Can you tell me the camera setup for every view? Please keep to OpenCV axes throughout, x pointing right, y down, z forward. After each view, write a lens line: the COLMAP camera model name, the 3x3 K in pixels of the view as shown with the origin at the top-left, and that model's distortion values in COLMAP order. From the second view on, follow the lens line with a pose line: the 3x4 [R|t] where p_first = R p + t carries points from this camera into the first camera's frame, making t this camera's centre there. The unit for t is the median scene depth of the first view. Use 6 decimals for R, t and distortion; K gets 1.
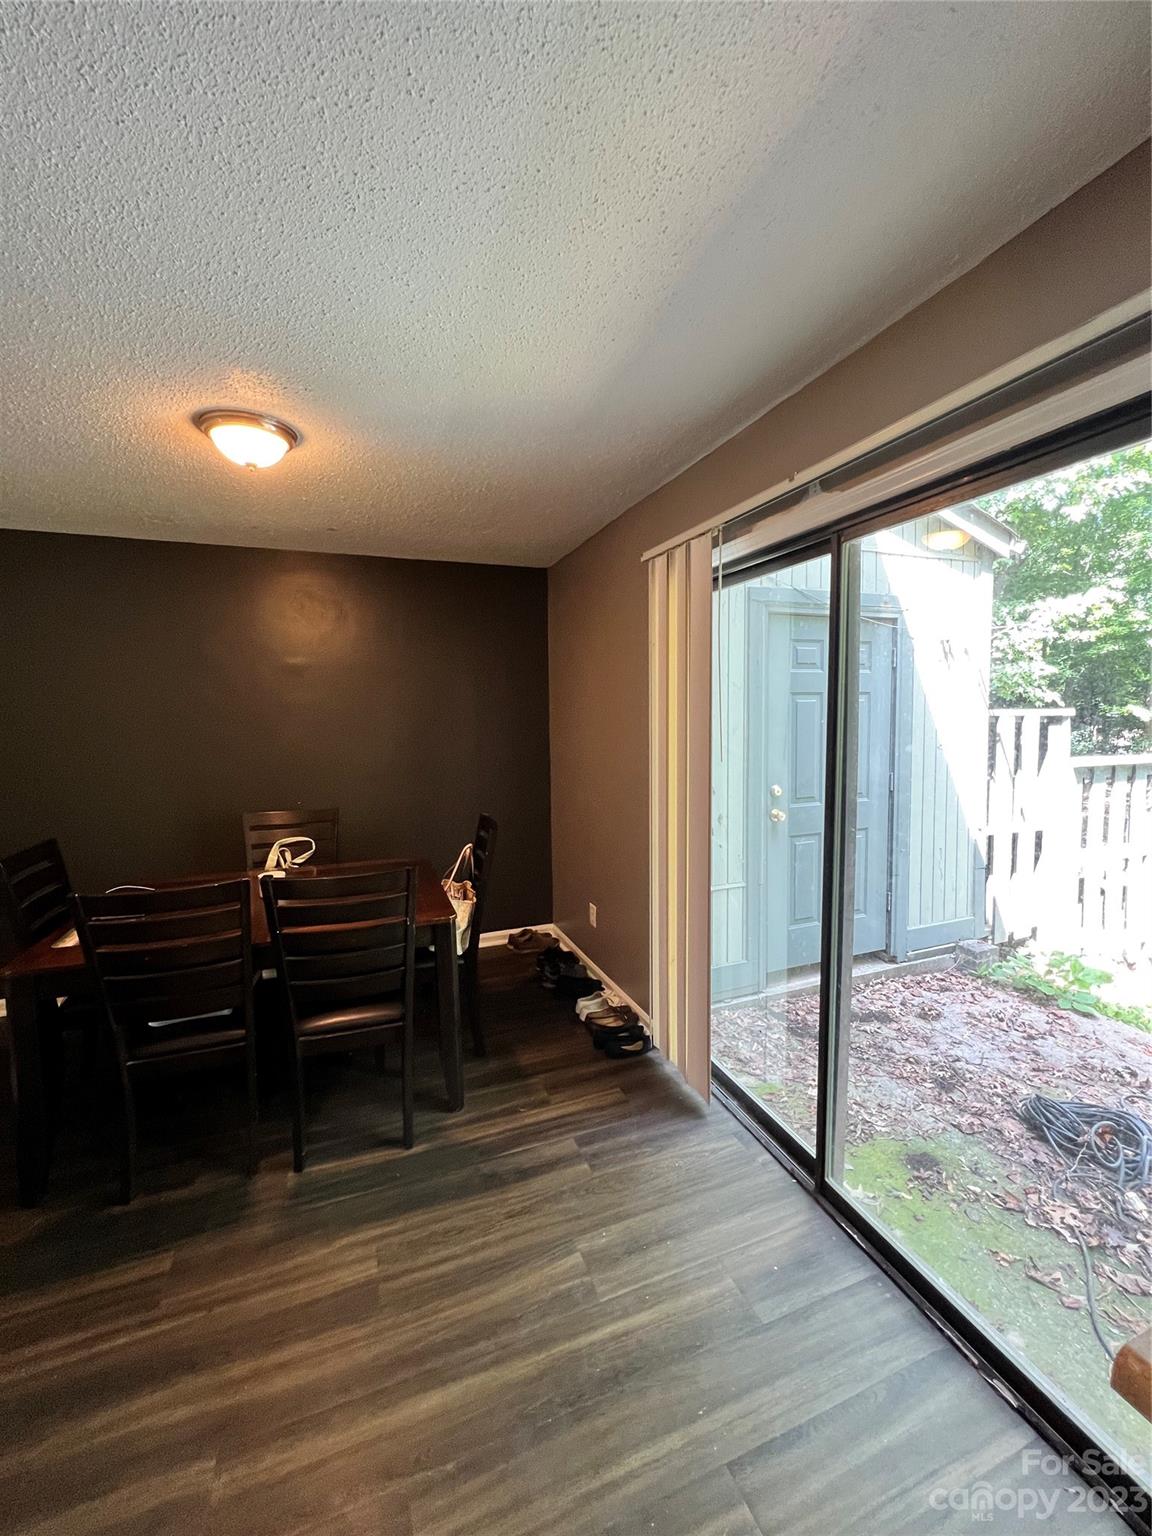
lens RADIAL K [[613.4, 0, 573.5], [0, 613.4, 771.9], [0, 0, 1]] dist [-0.001438, -0.000150]
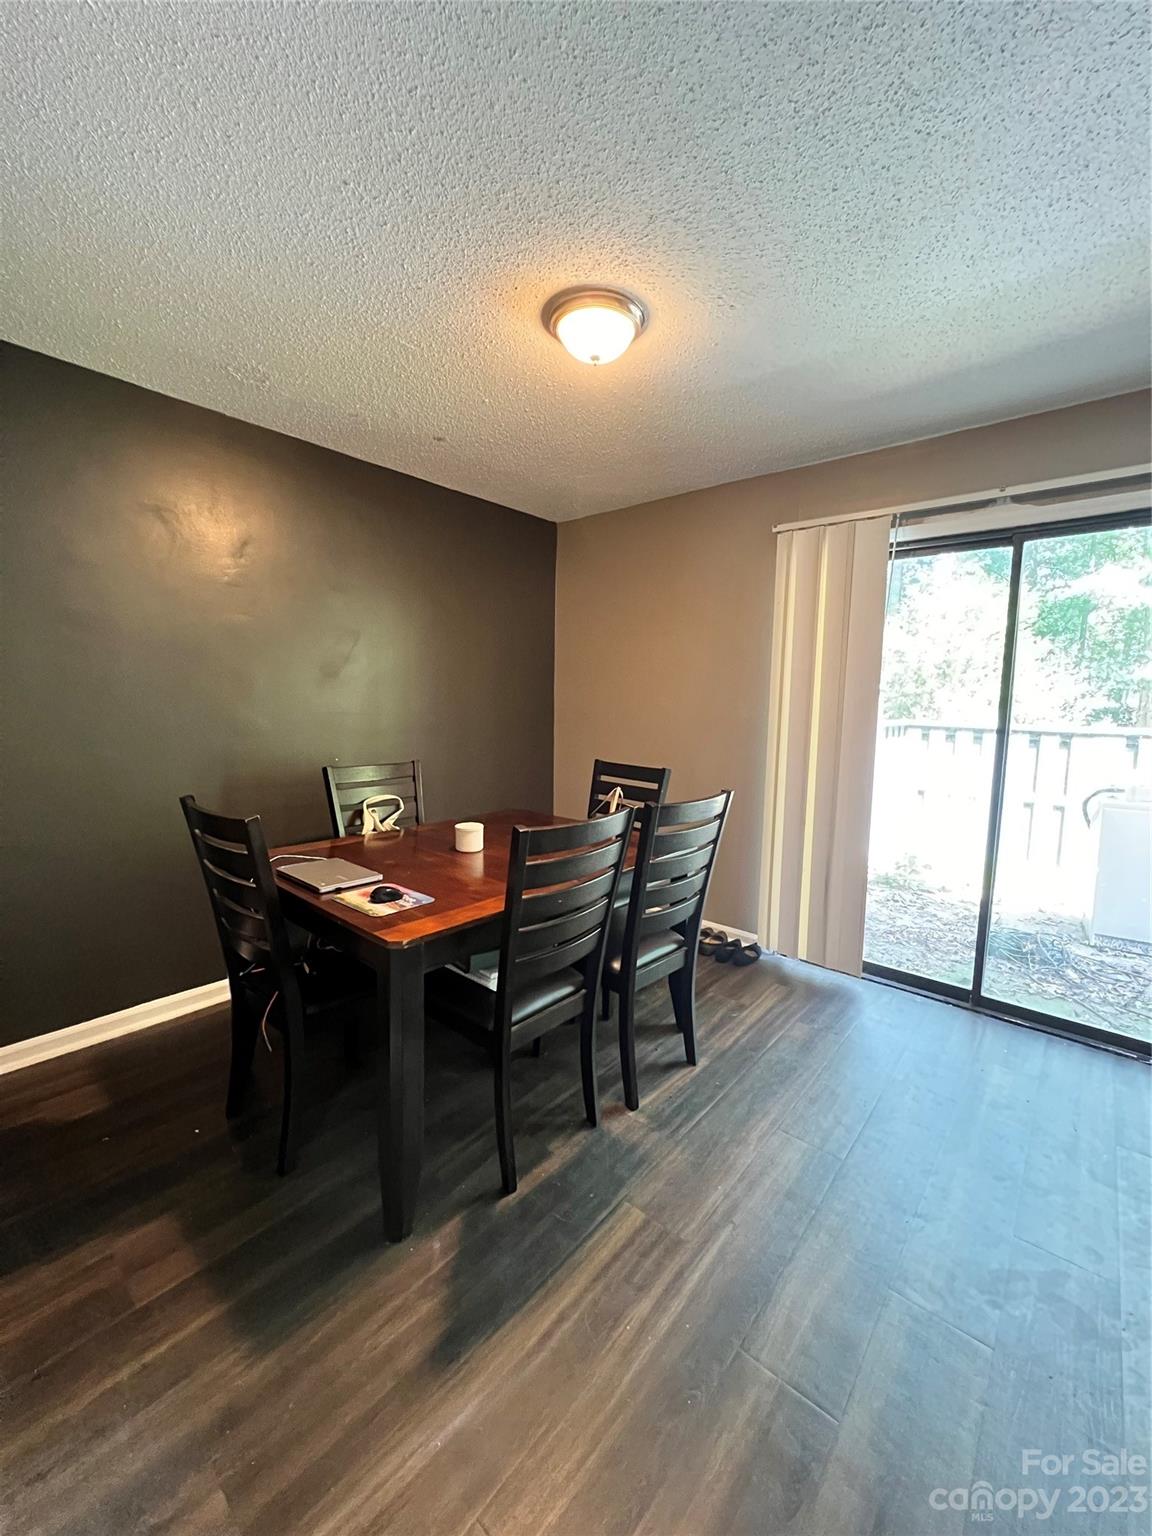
lens RADIAL K [[613.4, 0, 571.1], [0, 613.4, 775.1], [0, 0, 1]] dist [-0.001438, -0.000150]
pose [[0.881944, -0.036941, 0.469905, -0.975241], [0.022464, 0.999085, 0.036381, 0.081061], [-0.470819, -0.021530, 0.881967, 0.196267]]
